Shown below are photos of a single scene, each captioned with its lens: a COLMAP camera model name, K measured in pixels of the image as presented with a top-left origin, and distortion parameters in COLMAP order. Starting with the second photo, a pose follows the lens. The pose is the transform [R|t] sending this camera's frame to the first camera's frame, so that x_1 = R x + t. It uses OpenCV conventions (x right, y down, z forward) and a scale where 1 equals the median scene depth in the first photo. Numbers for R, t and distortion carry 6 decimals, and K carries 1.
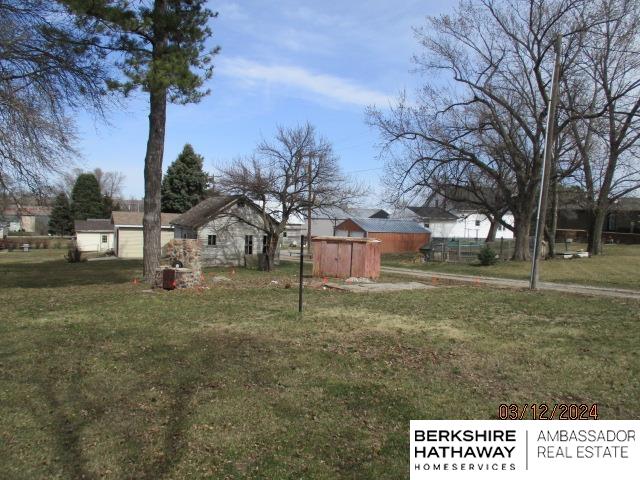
lens RADIAL K [[539.8, 0, 320.0], [0, 539.8, 240.0], [0, 0, 1]] dist [-0.000861, 0.002625]
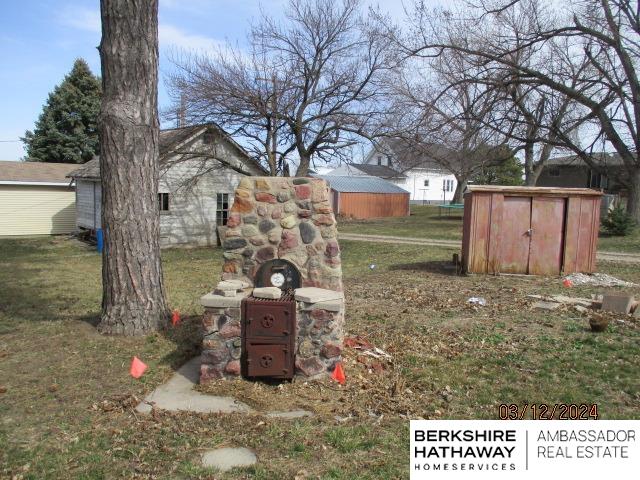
lens RADIAL K [[539.8, 0, 320.0], [0, 539.8, 240.0], [0, 0, 1]] dist [-0.000861, 0.002625]
pose [[0.973809, -0.026853, 0.225778, -0.164466], [0.013091, 0.997976, 0.062234, 0.006802], [-0.226992, -0.057648, 0.972189, 0.401876]]
